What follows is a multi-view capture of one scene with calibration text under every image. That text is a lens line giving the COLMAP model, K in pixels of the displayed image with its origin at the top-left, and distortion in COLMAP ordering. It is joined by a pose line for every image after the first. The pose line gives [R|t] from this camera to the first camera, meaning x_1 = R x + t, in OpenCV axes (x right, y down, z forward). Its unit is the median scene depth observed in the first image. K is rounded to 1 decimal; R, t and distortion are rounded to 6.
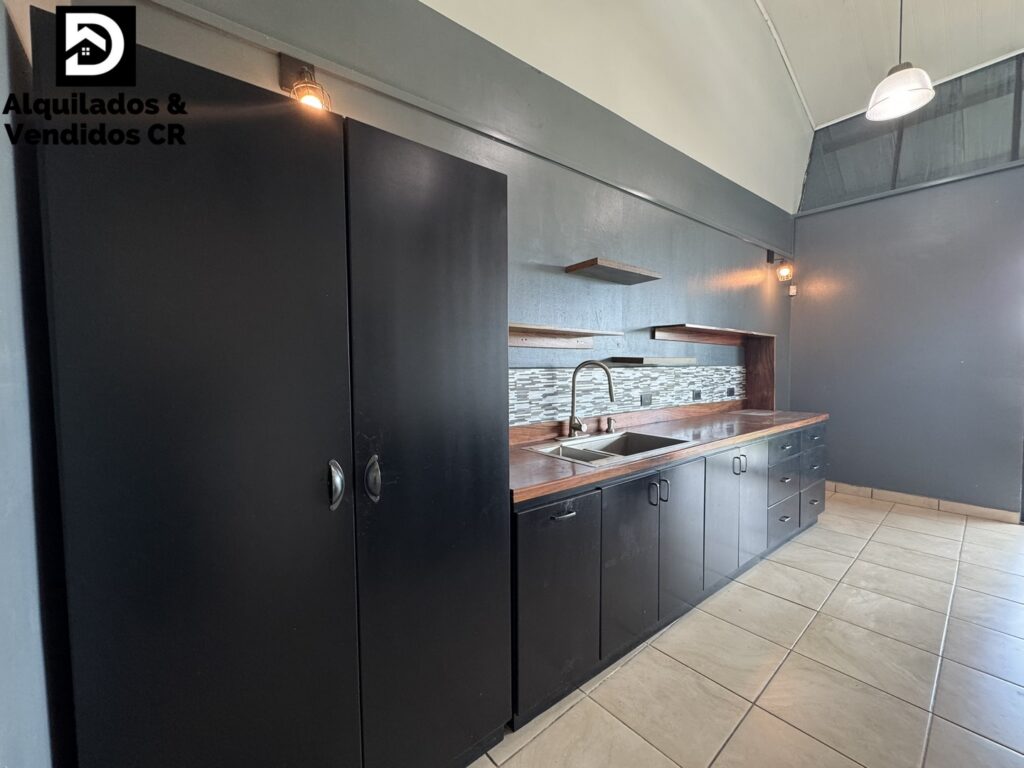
lens RADIAL K [[410.7, 0, 510.2], [0, 410.7, 382.7], [0, 0, 1]] dist [0.000892, -0.000280]
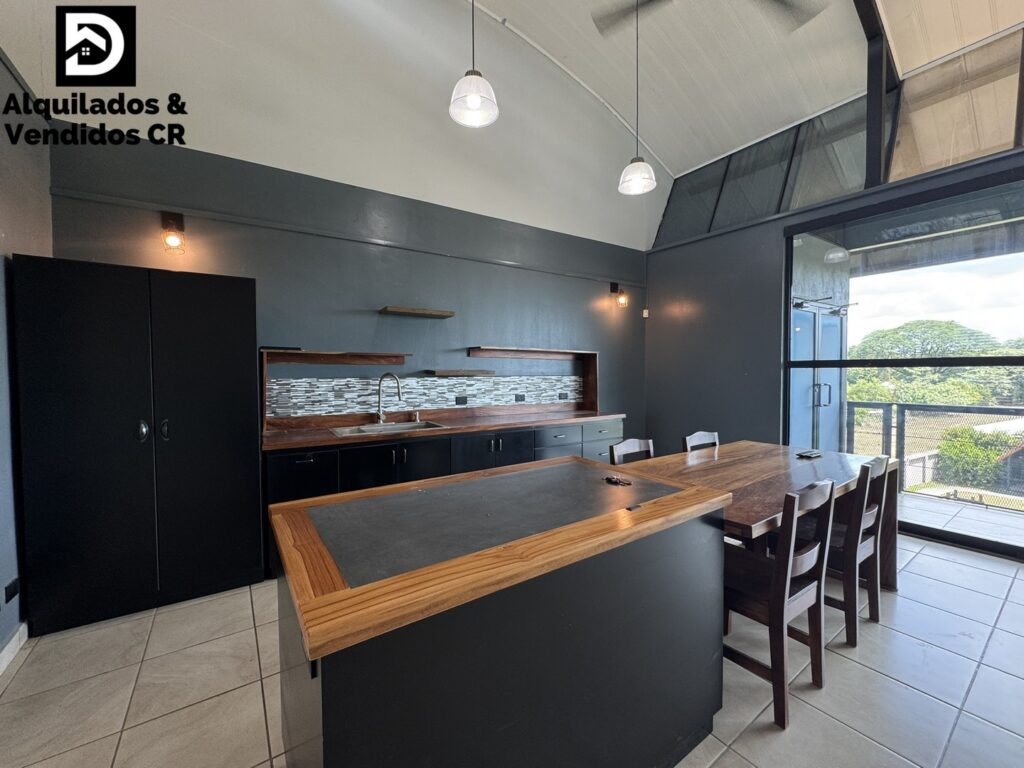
lens RADIAL K [[410.7, 0, 511.5], [0, 410.7, 382.9], [0, 0, 1]] dist [0.000892, -0.000280]
pose [[0.995465, 0.008780, -0.094718, 0.622990], [-0.009917, 0.999884, -0.011543, -0.003217], [0.094605, 0.012430, 0.995437, -0.364952]]
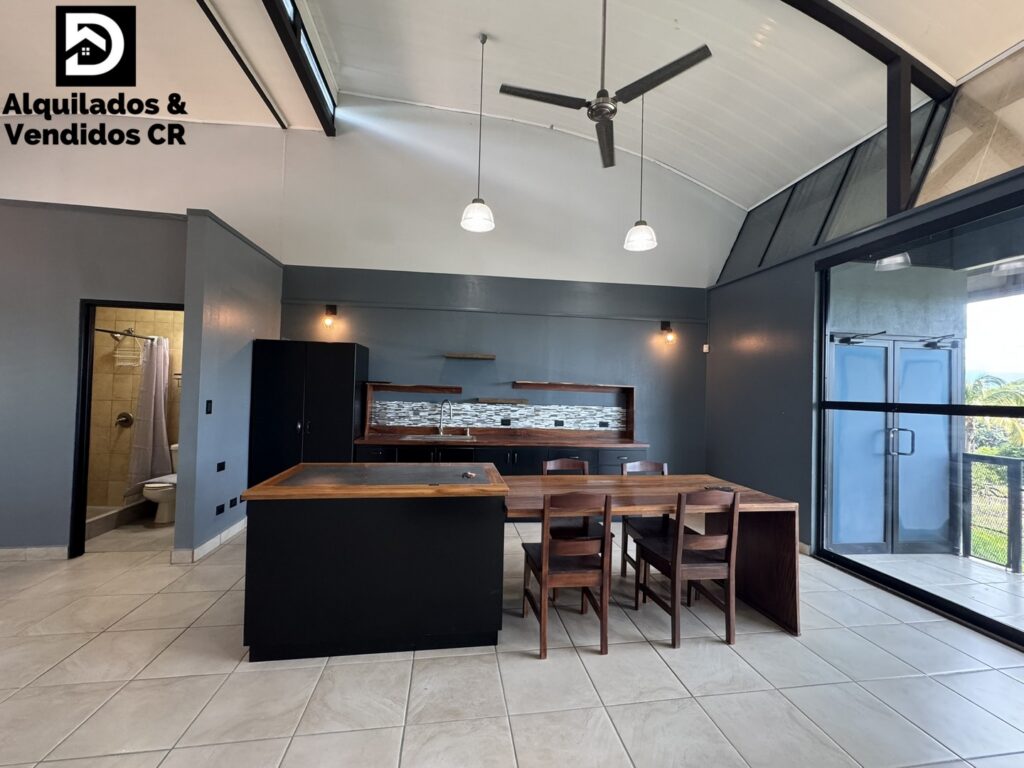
lens RADIAL K [[410.7, 0, 511.3], [0, 410.7, 382.8], [0, 0, 1]] dist [0.000892, -0.000280]
pose [[0.849216, 0.020638, -0.527643, 1.279734], [-0.056213, 0.997091, -0.051471, -0.039054], [0.525046, 0.073371, 0.847906, -0.518024]]
